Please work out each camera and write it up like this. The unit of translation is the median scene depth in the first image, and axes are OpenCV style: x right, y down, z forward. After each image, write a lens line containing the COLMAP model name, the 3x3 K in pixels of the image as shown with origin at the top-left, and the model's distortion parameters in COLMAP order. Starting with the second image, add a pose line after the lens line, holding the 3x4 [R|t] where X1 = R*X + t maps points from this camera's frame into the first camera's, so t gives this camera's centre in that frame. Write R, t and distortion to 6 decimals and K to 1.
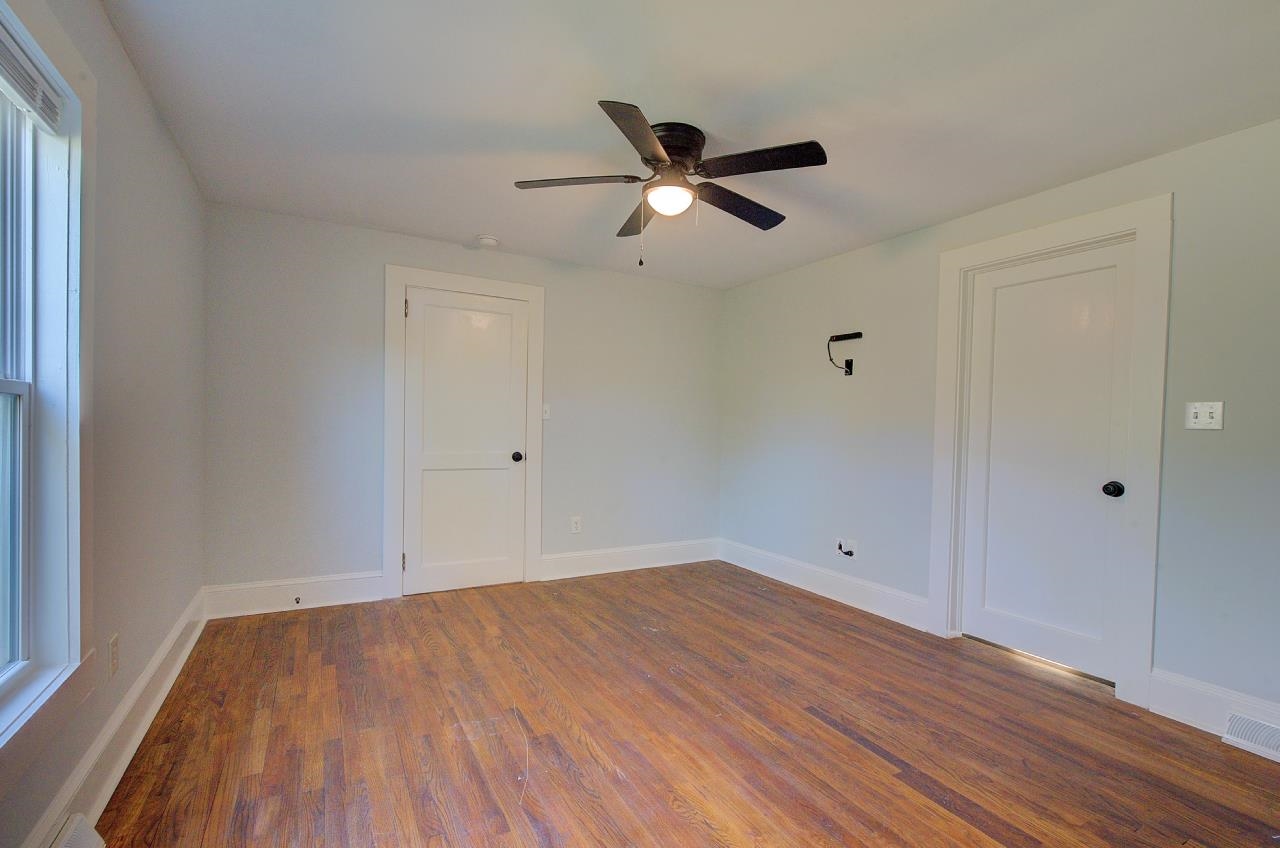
lens RADIAL K [[542.1, 0, 642.5], [0, 542.1, 435.3], [0, 0, 1]] dist [0.000084, 0.000350]
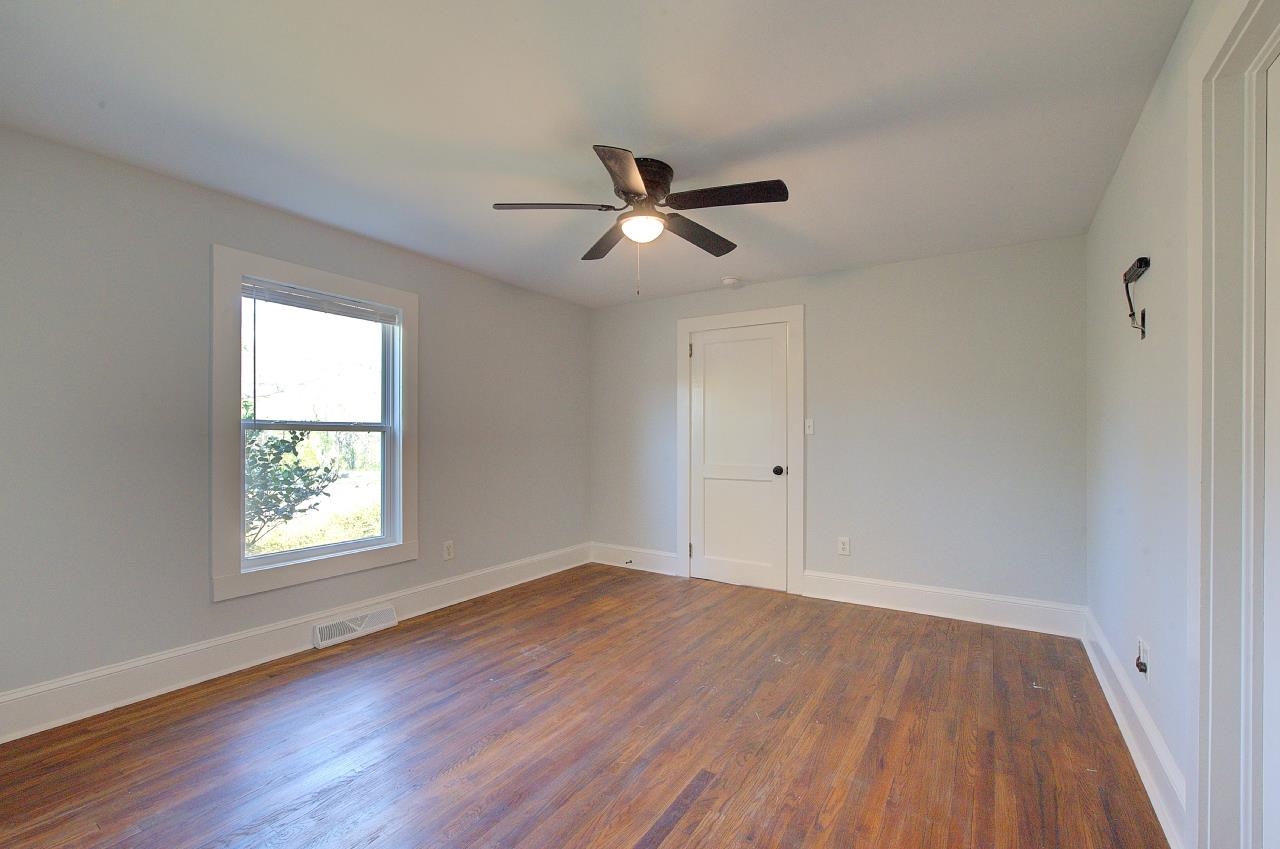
lens RADIAL K [[542.1, 0, 677.6], [0, 542.1, 433.6], [0, 0, 1]] dist [0.000084, 0.000350]
pose [[0.497626, -0.030336, -0.866861, 0.912780], [-0.003500, 0.999310, -0.036981, 0.013535], [0.867385, 0.021437, 0.497176, 0.480011]]
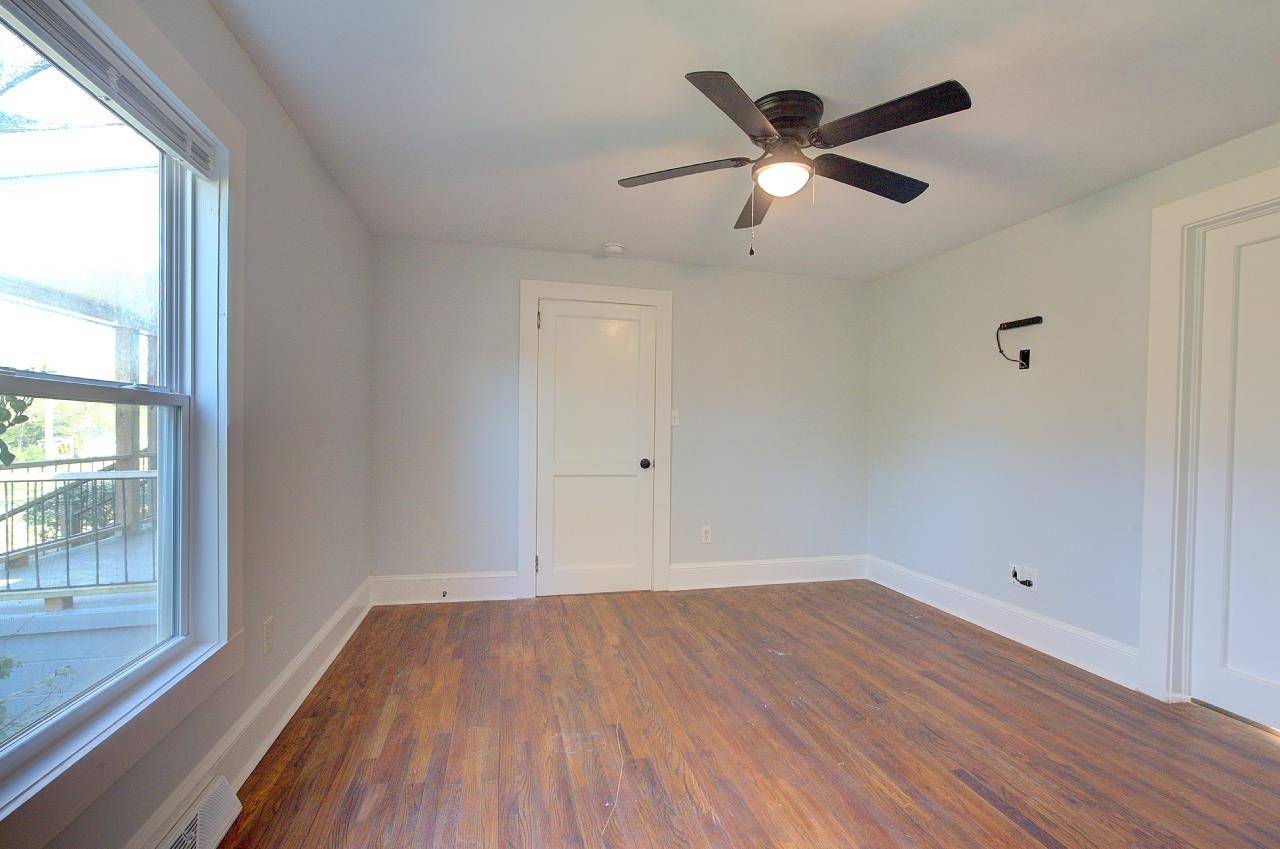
lens RADIAL K [[542.1, 0, 657.1], [0, 542.1, 437.3], [0, 0, 1]] dist [0.000084, 0.000350]
pose [[0.966443, -0.003919, -0.256850, 0.070528], [0.001345, 0.999947, -0.010194, 0.002954], [0.256876, 0.009506, 0.966398, 0.073239]]
